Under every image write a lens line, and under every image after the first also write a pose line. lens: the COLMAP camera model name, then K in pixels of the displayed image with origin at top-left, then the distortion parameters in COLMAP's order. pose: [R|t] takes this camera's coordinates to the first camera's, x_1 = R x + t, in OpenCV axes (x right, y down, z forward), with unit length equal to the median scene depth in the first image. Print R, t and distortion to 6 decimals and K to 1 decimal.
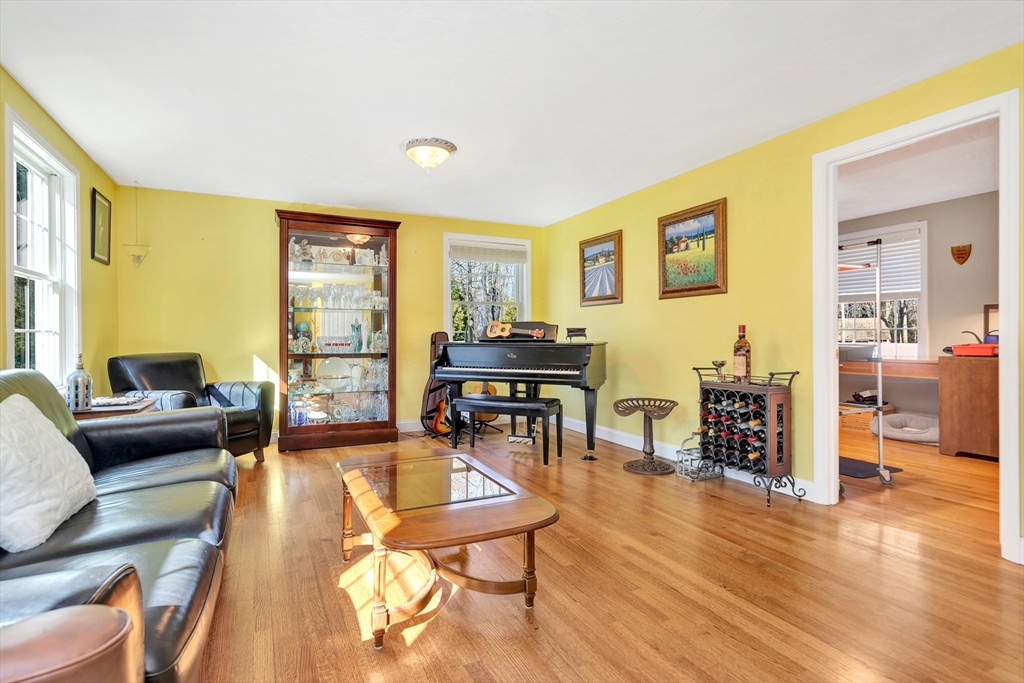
lens RADIAL K [[494.7, 0, 500.7], [0, 494.7, 341.4], [0, 0, 1]] dist [0.001538, -0.000024]
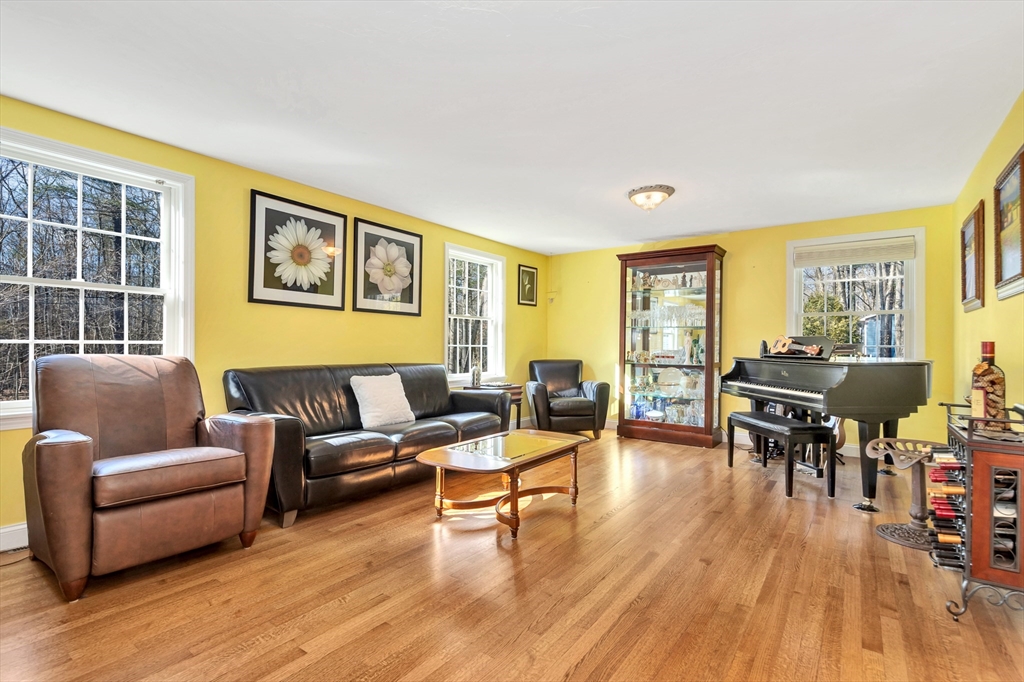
lens RADIAL K [[475.2, 0, 512.8], [0, 475.2, 346.8], [0, 0, 1]] dist [0.002035, 0.000205]
pose [[0.502046, 0.006857, -0.864814, 0.587728], [-0.016499, 0.999863, -0.001650, -0.012337], [0.864684, 0.015097, 0.502090, 0.131316]]
